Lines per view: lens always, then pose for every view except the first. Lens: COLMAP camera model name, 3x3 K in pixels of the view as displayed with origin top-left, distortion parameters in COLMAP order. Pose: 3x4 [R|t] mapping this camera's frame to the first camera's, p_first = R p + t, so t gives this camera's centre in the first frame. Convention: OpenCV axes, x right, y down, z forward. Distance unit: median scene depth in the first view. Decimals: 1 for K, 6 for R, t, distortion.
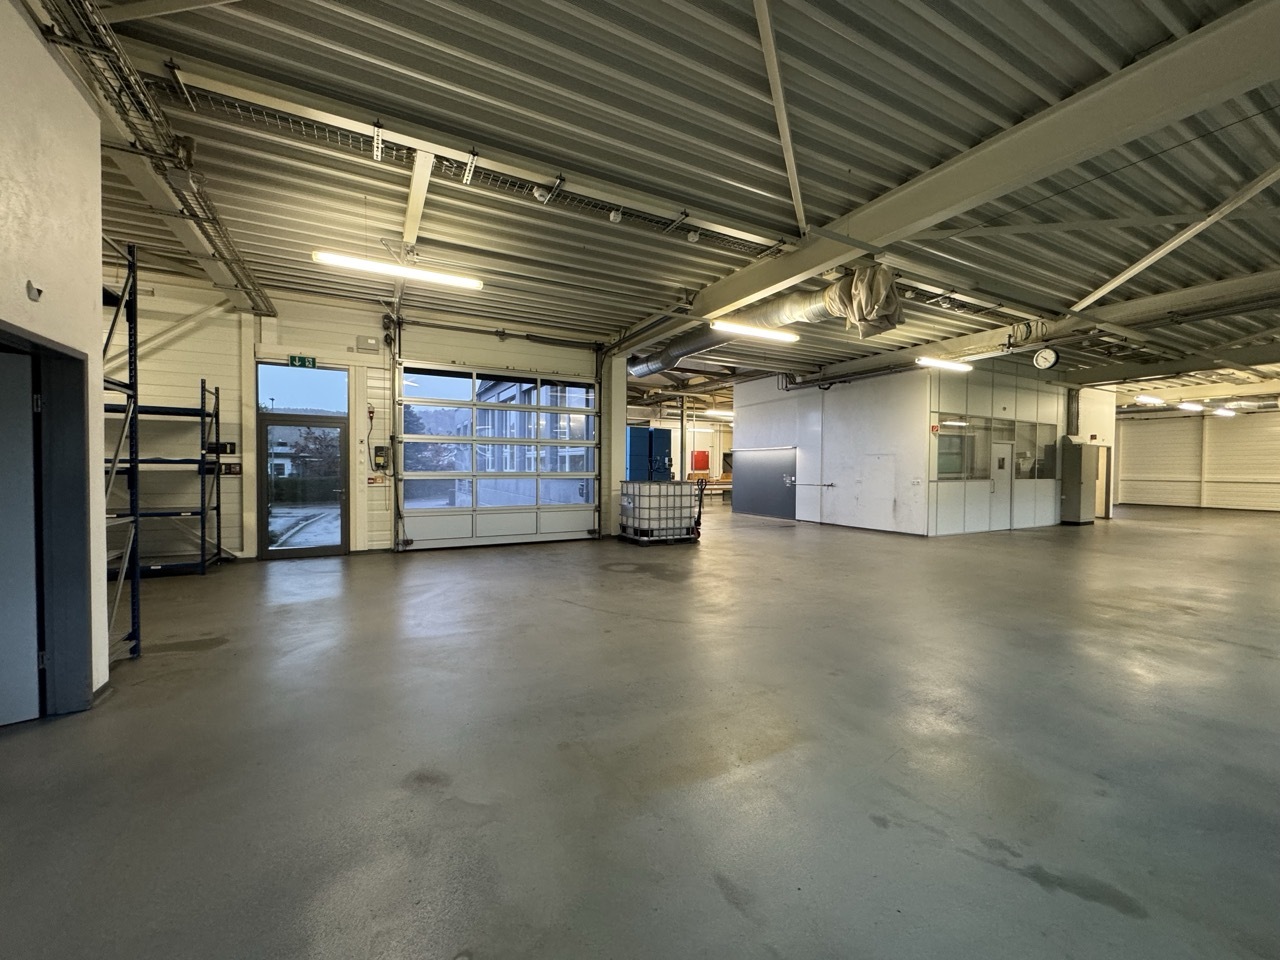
lens RADIAL K [[510.0, 0, 640.0], [0, 510.0, 480.0], [0, 0, 1]] dist [-0.001458, -0.000234]
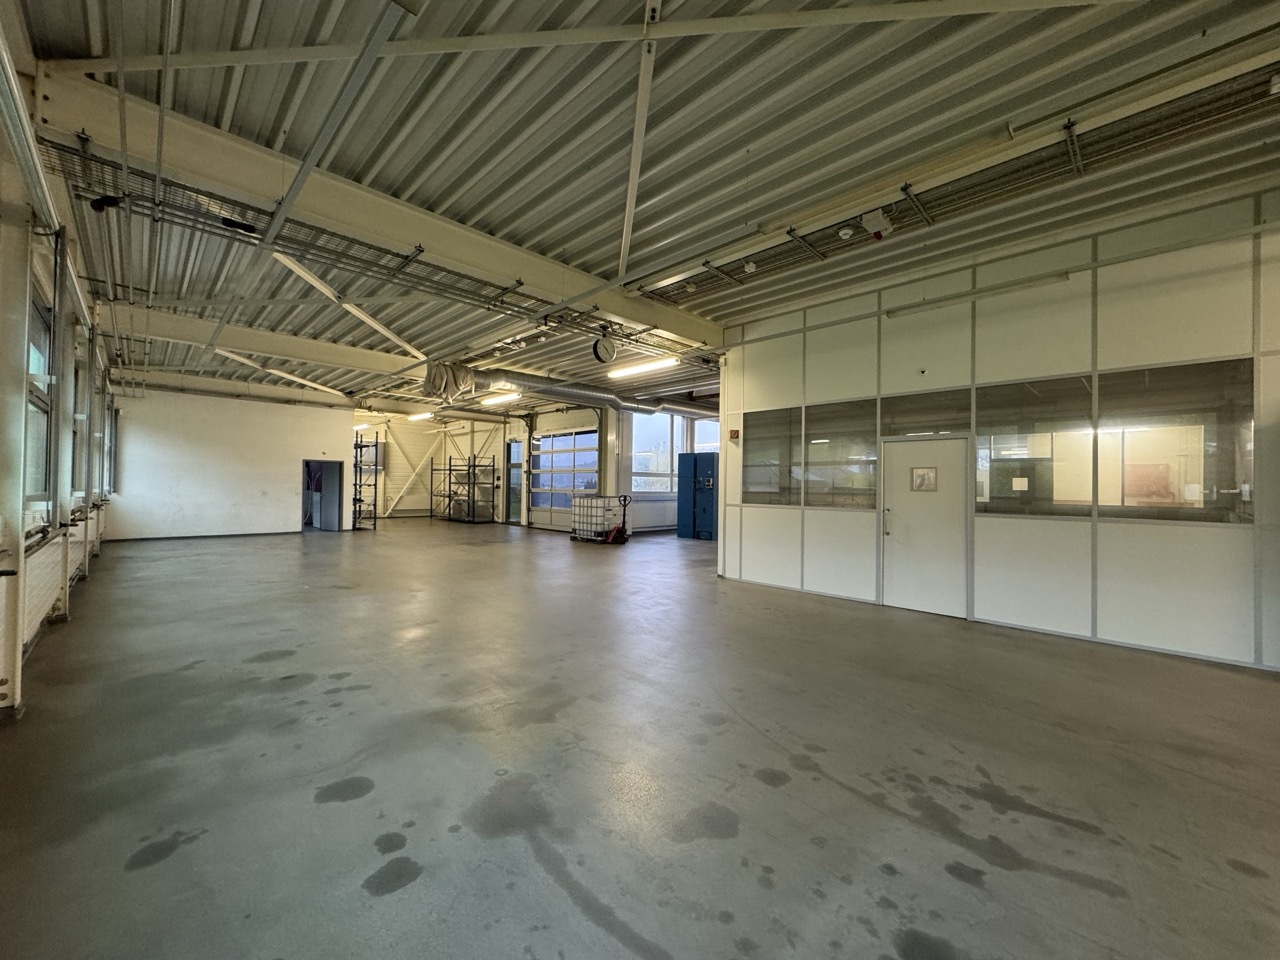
lens RADIAL K [[510.0, 0, 640.0], [0, 510.0, 480.0], [0, 0, 1]] dist [-0.001458, -0.000234]
pose [[0.286254, -0.014627, -0.958042, 1.428517], [-0.033257, 0.999129, -0.025192, -0.011073], [0.957576, 0.039073, 0.285518, 0.743545]]
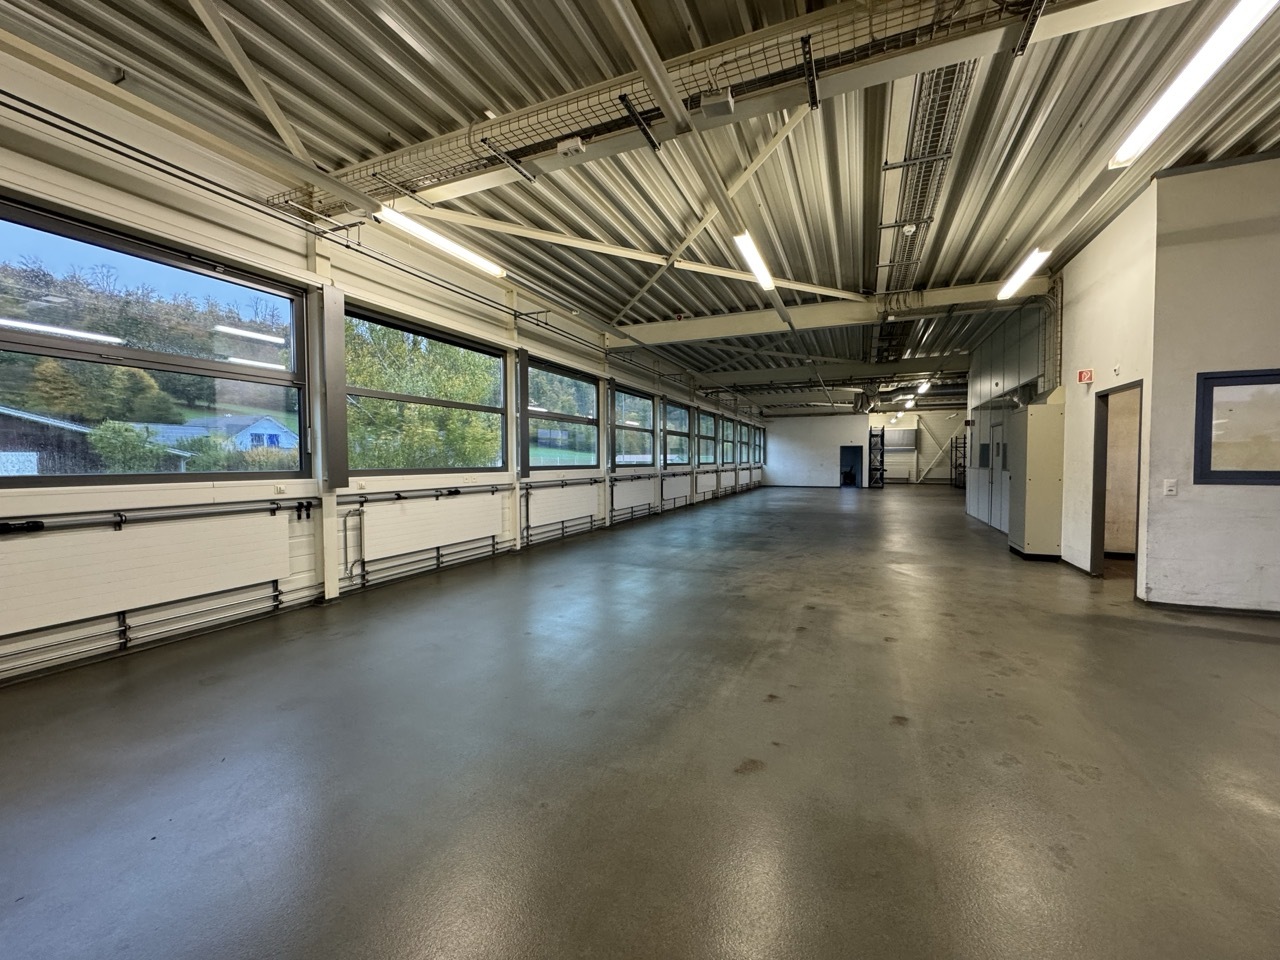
lens RADIAL K [[510.0, 0, 640.0], [0, 510.0, 480.0], [0, 0, 1]] dist [-0.001458, -0.000234]
pose [[-0.781871, 0.019563, -0.623133, 2.181069], [-0.015881, 0.998558, 0.051276, -0.018613], [0.623238, 0.049987, -0.780433, 1.650506]]
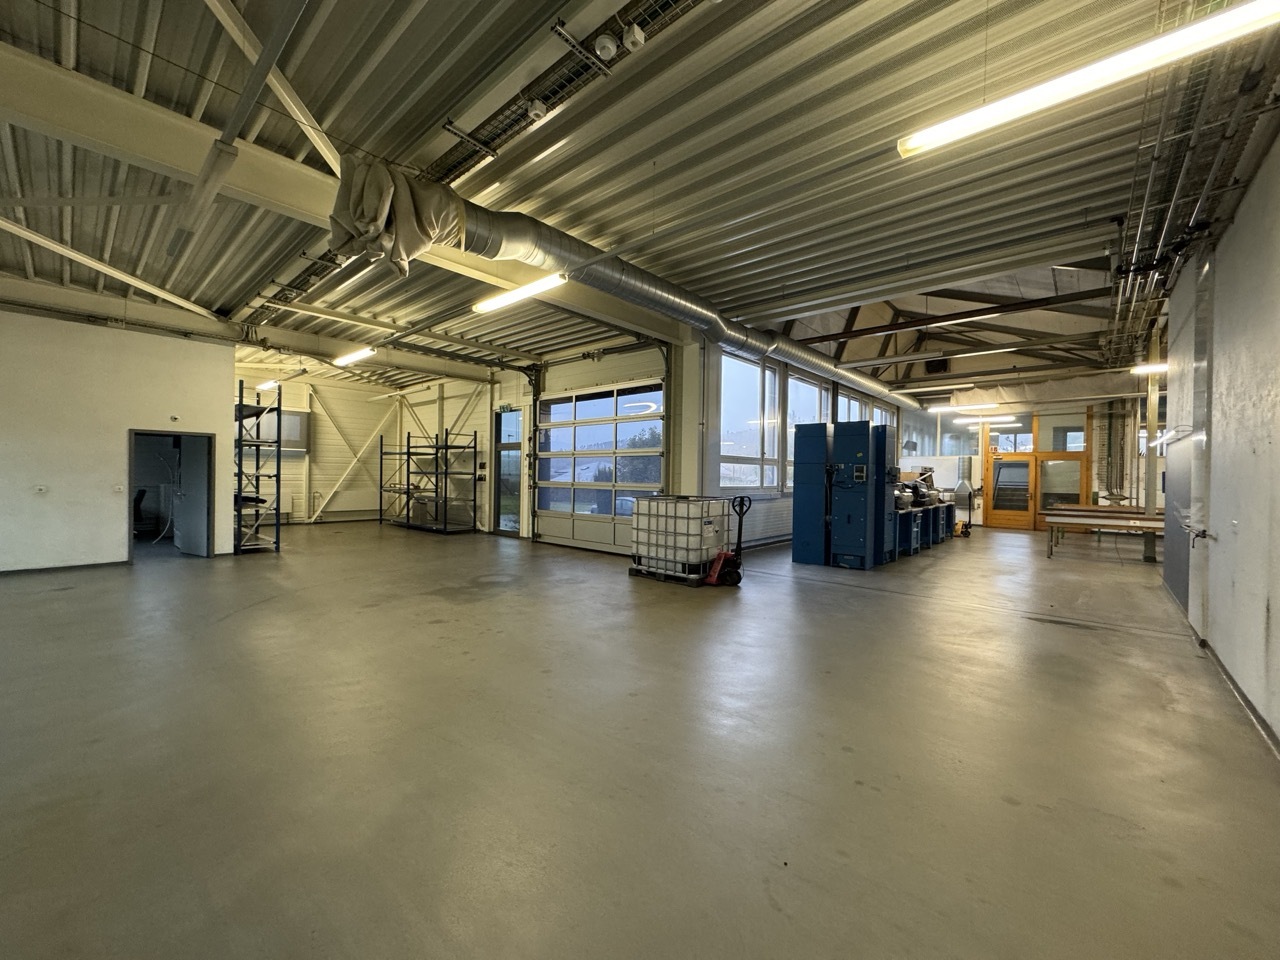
lens RADIAL K [[510.0, 0, 640.0], [0, 510.0, 480.0], [0, 0, 1]] dist [-0.001458, -0.000234]
pose [[0.350181, 0.004729, -0.936670, 0.757244], [-0.033221, 0.999421, -0.007374, -0.015862], [0.936093, 0.033700, 0.350135, 0.702326]]
